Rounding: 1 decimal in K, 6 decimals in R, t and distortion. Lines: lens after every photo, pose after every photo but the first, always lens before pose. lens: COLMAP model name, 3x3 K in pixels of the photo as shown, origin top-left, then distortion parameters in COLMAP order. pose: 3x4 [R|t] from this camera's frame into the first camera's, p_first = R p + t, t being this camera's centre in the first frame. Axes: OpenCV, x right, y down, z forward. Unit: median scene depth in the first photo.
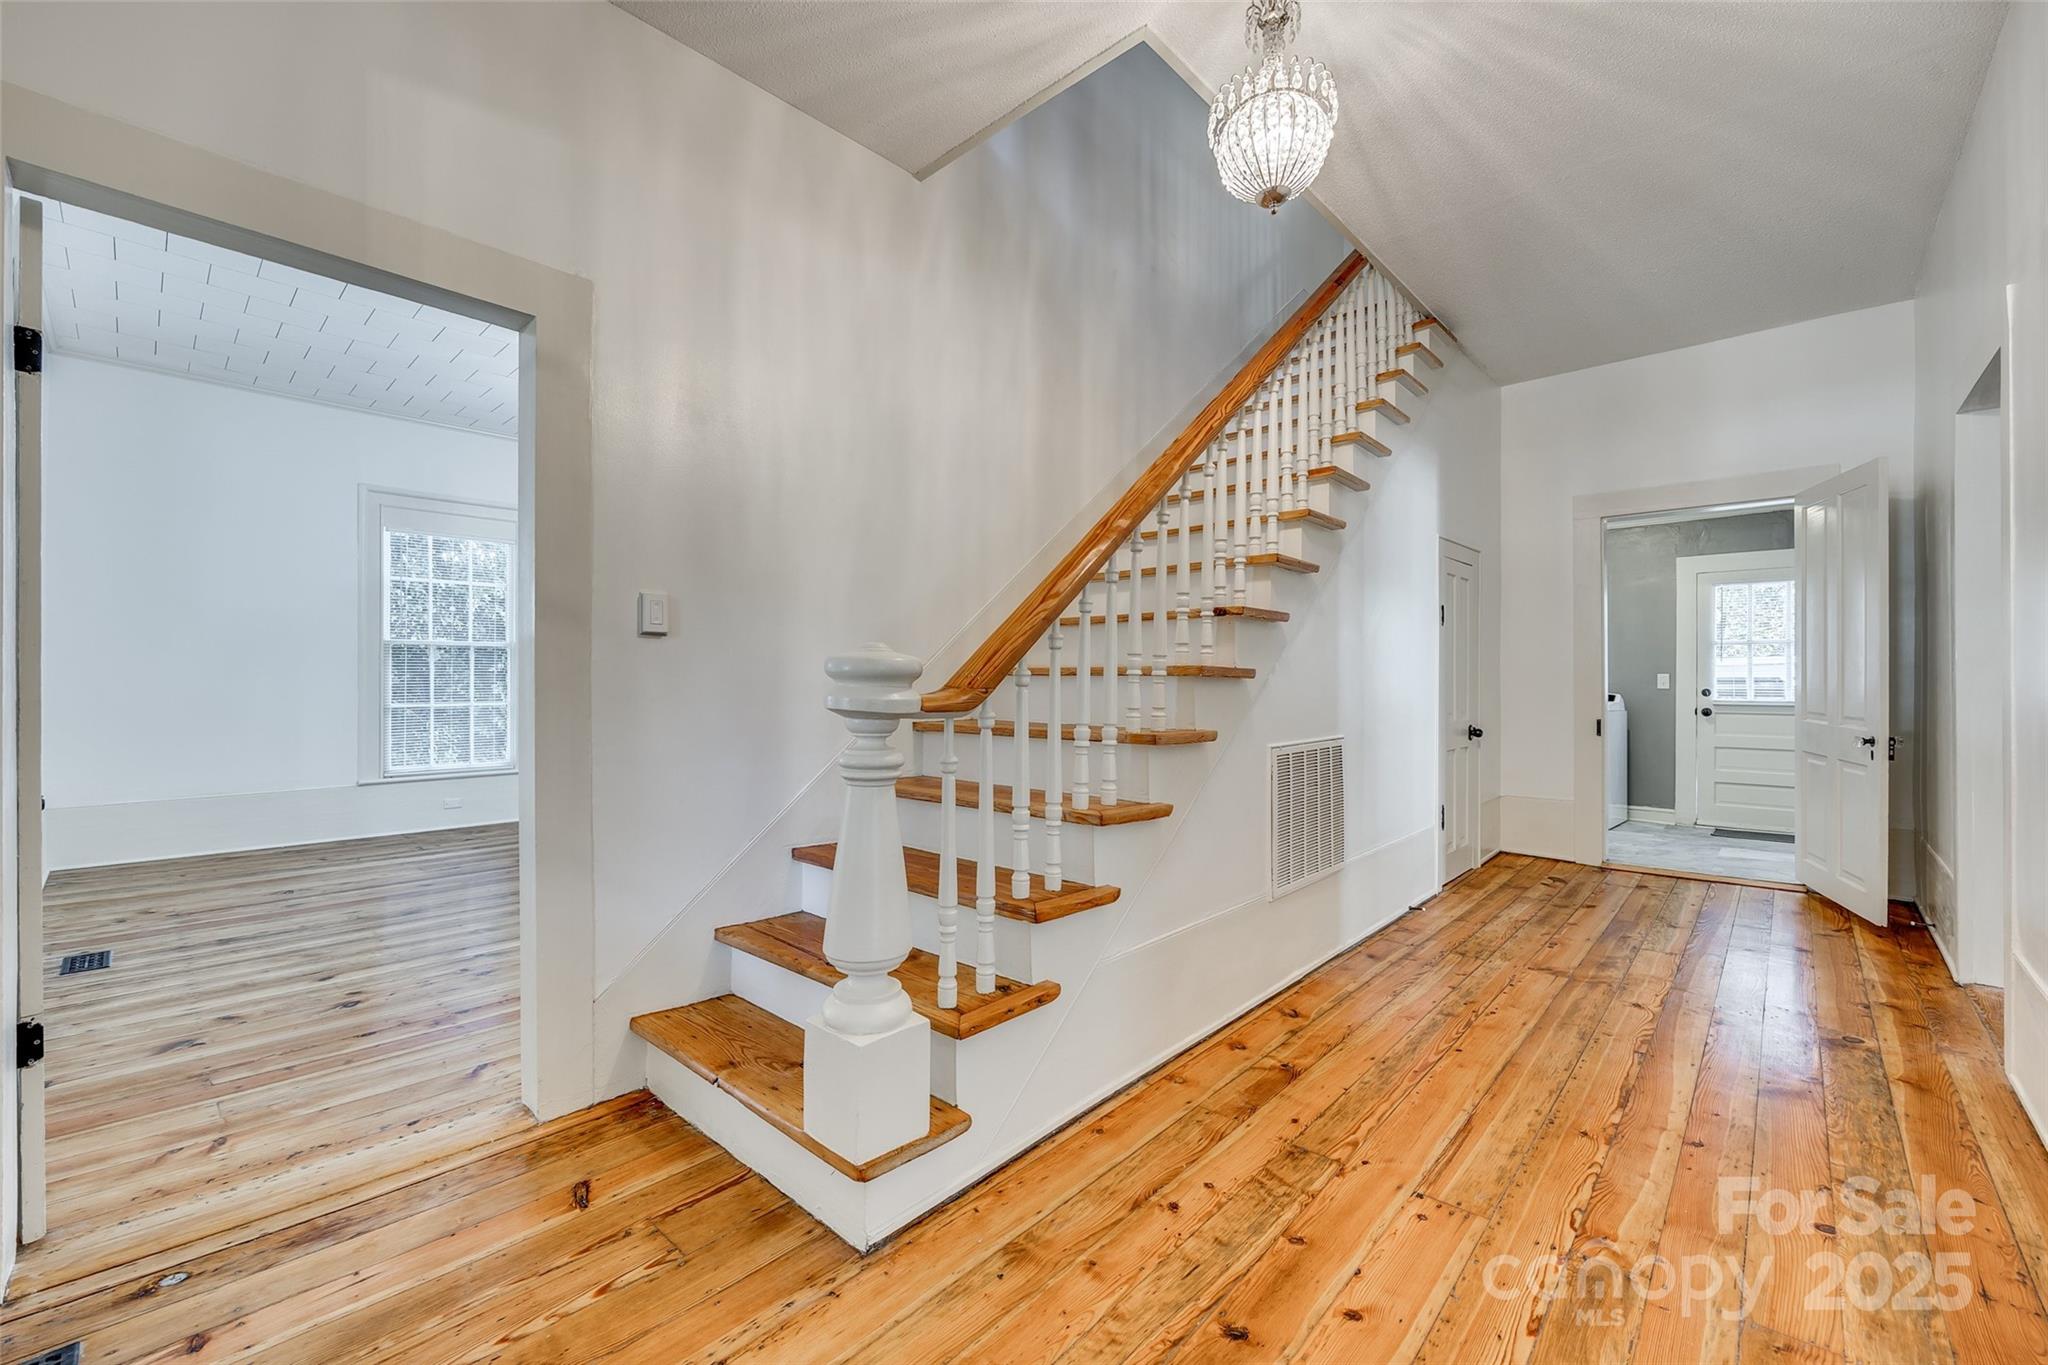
lens RADIAL K [[823.9, 0, 1021.4], [0, 823.9, 681.0], [0, 0, 1]] dist [-0.005341, 0.000065]
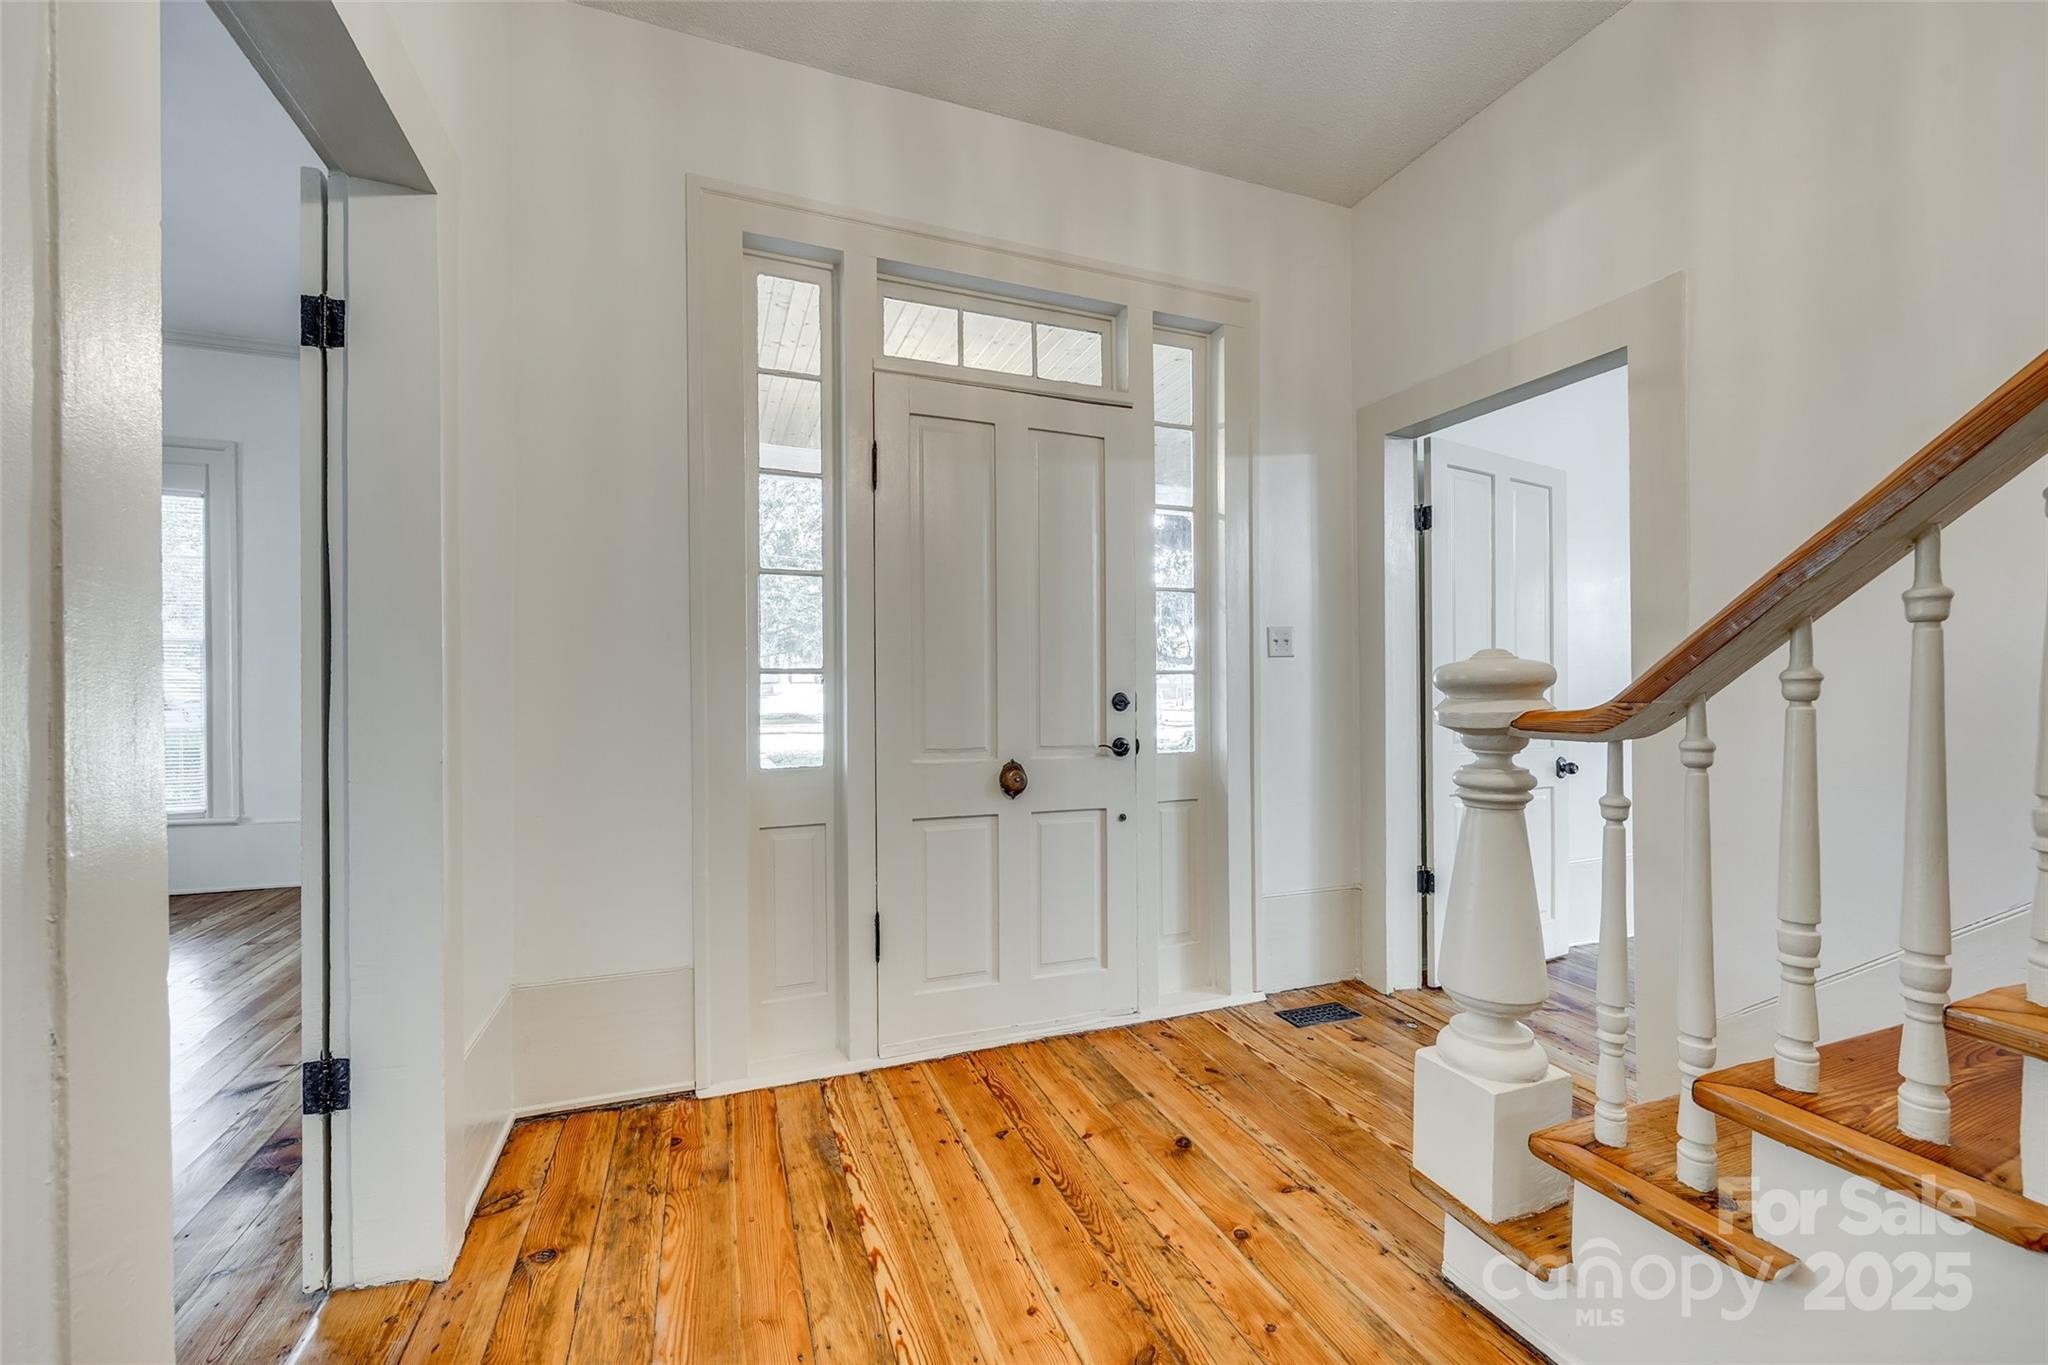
lens RADIAL K [[823.9, 0, 1024.3], [0, 823.9, 687.7], [0, 0, 1]] dist [-0.005341, 0.000065]
pose [[-0.440488, -0.000071, -0.897758, 0.884638], [0.003821, 0.999991, -0.001954, -0.005128], [0.897750, -0.004291, -0.440484, 0.965664]]
